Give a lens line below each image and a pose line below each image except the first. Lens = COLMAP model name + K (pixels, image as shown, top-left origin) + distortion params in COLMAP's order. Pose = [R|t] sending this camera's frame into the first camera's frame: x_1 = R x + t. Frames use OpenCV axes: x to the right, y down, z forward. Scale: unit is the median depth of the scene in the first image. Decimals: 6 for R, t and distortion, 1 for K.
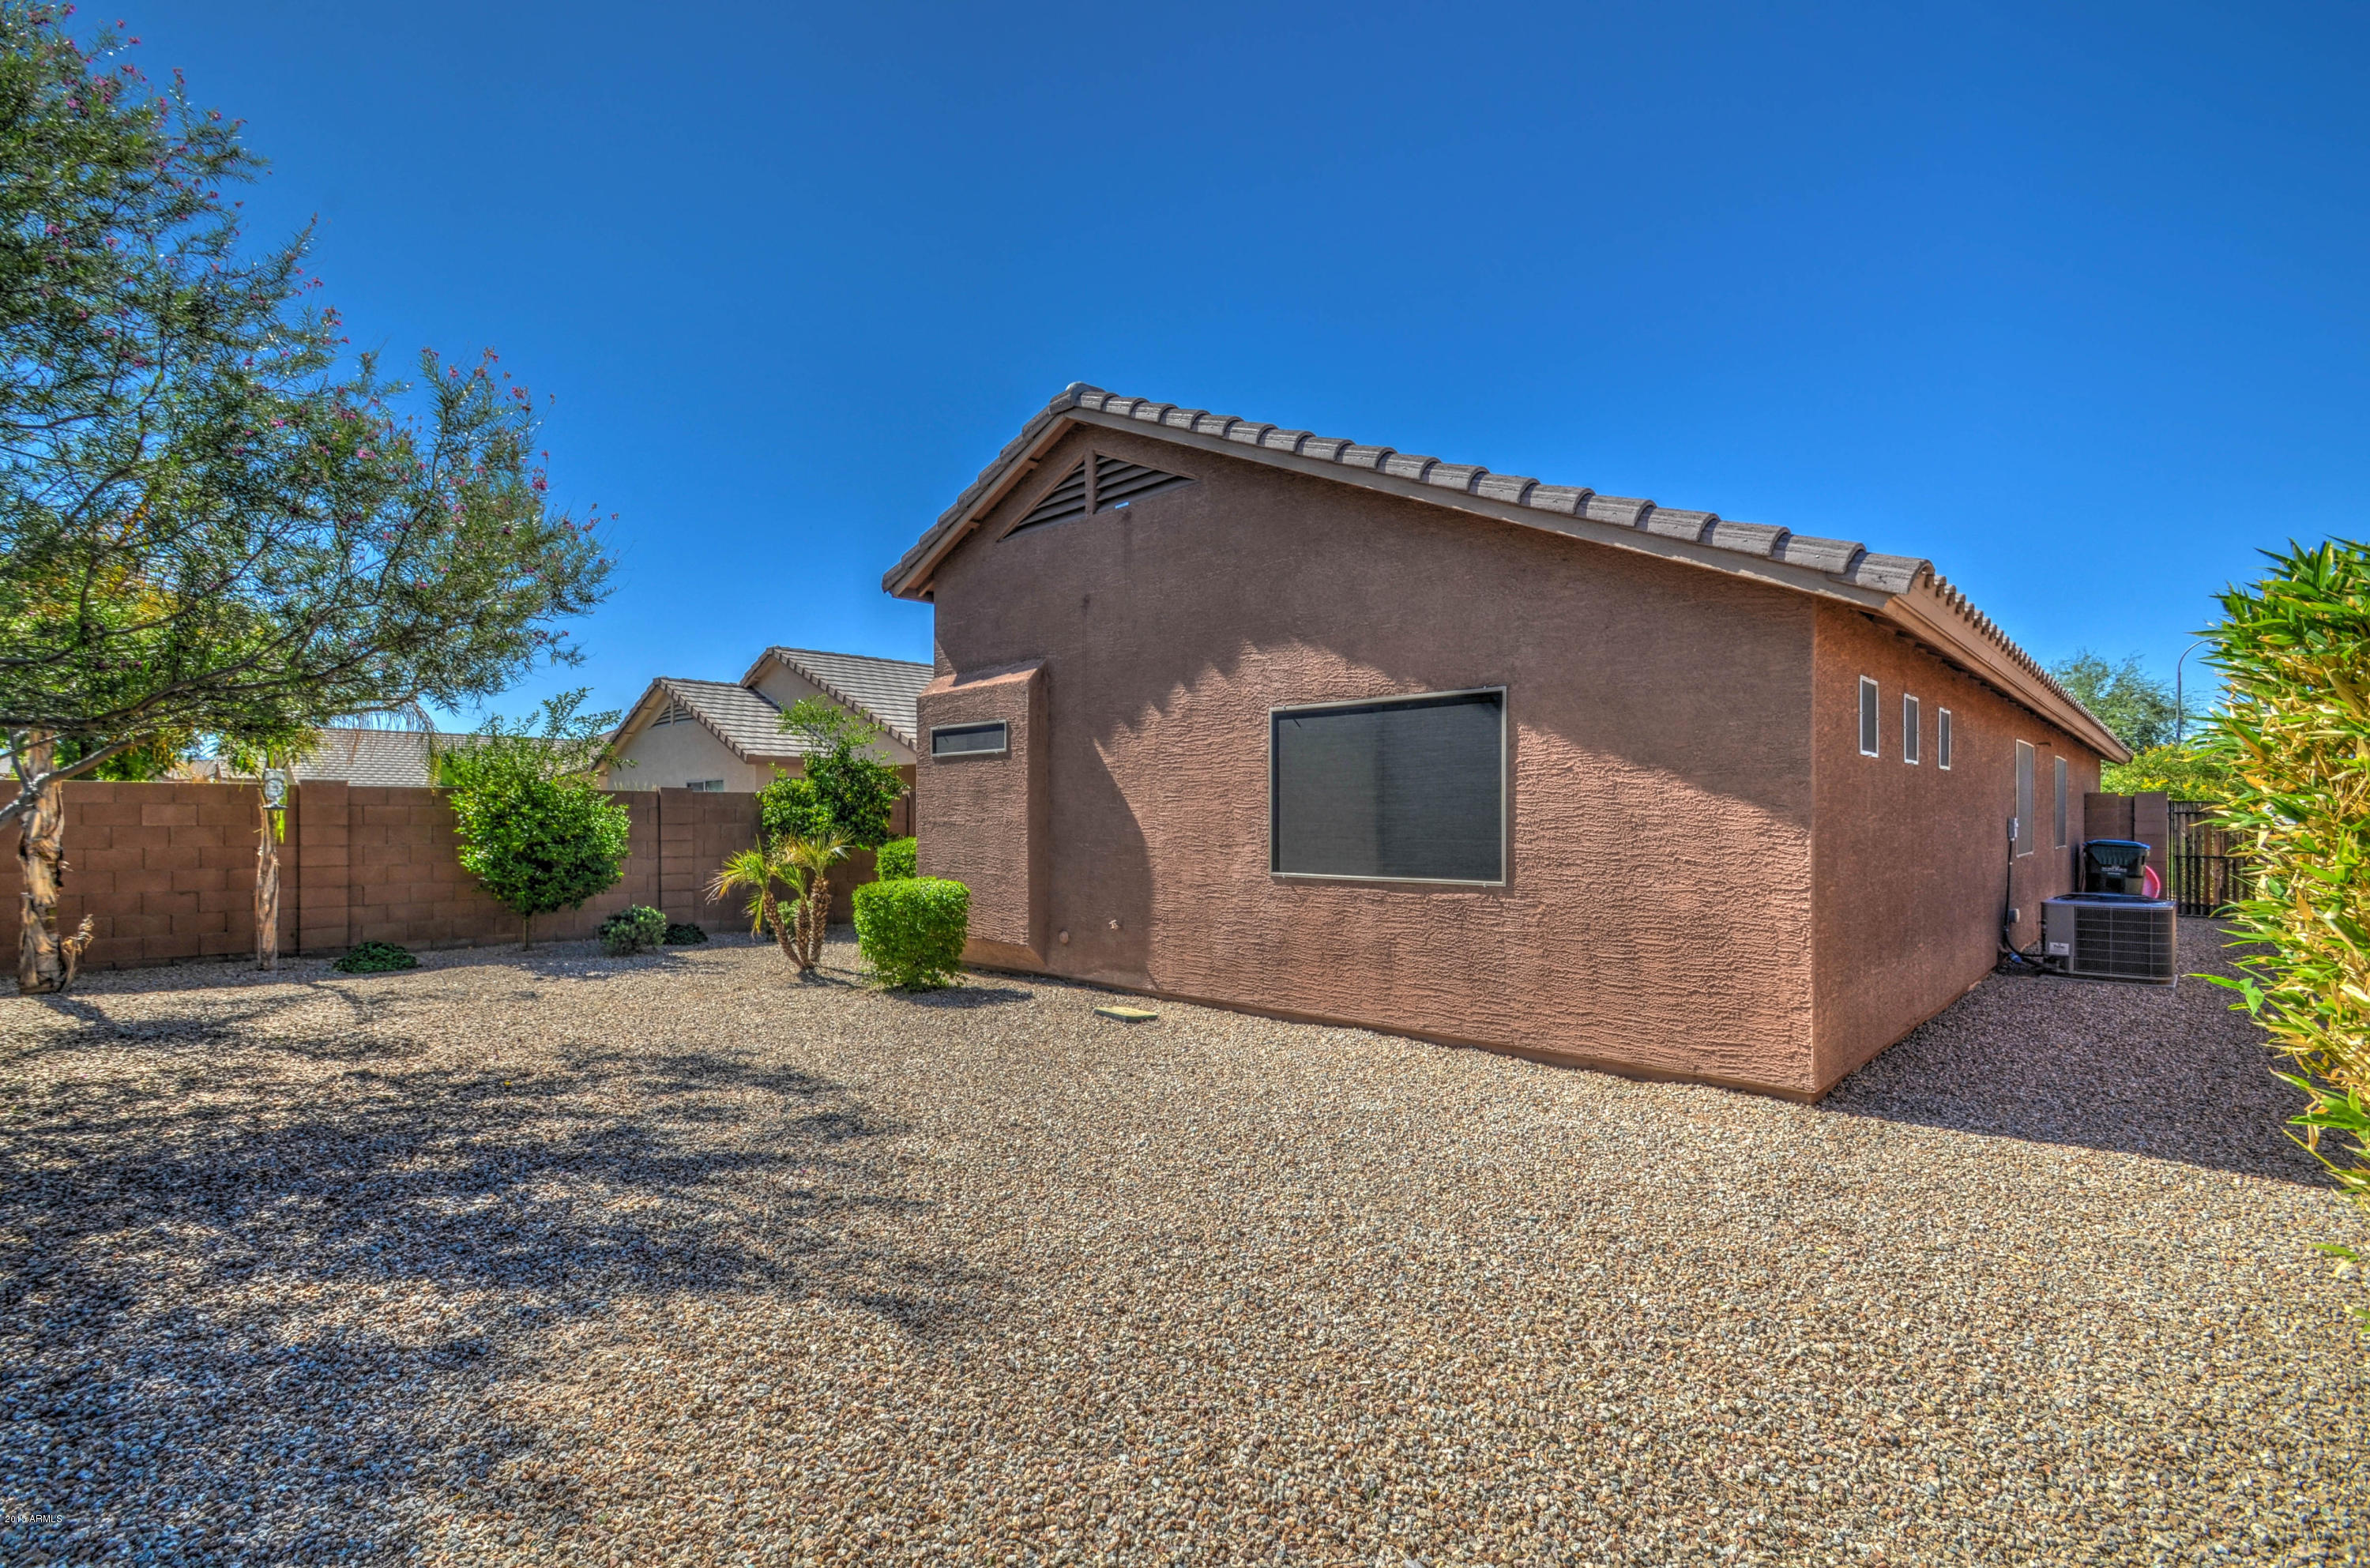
lens RADIAL K [[1068.1, 0, 1167.7], [0, 1068.1, 819.5], [0, 0, 1]] dist [0.002992, -0.010247]
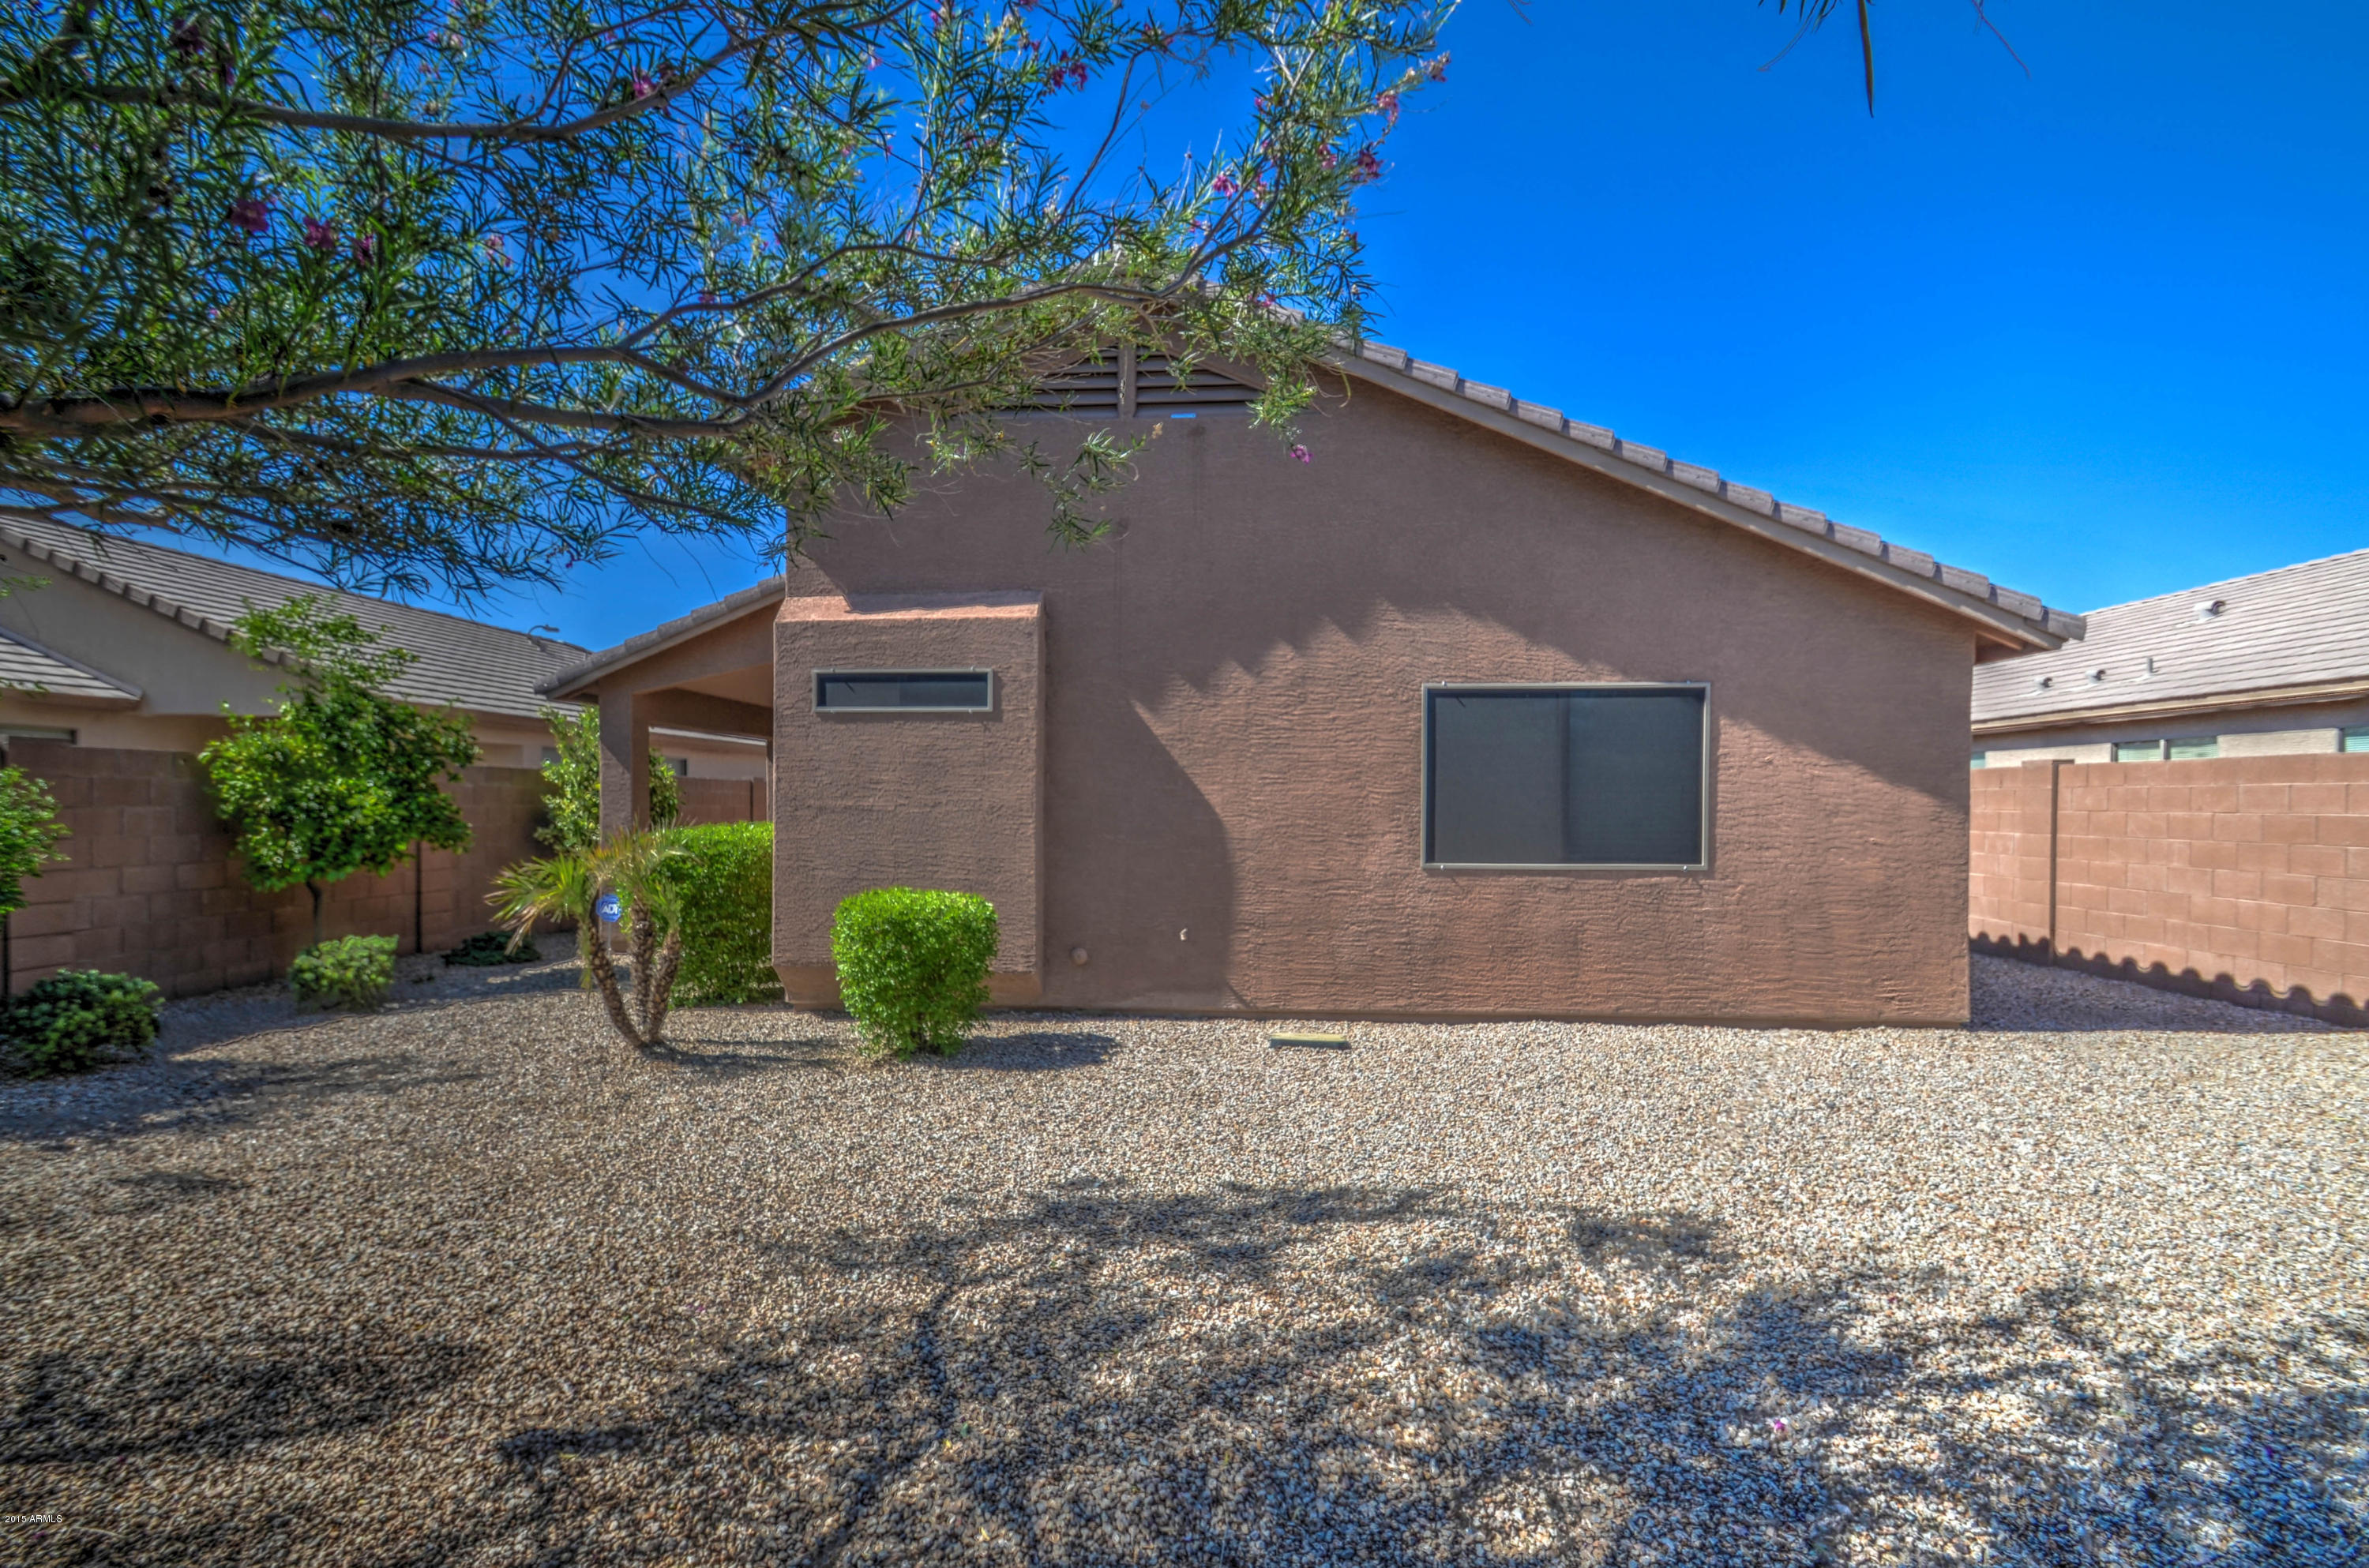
lens RADIAL K [[1082.6, 0, 1172.6], [0, 1082.6, 819.3], [0, 0, 1]] dist [0.000225, -0.010127]
pose [[0.761476, -0.005090, 0.648173, -0.724718], [-0.004446, 0.999905, 0.013075, 0.000423], [-0.648178, -0.012838, 0.761381, 0.471630]]
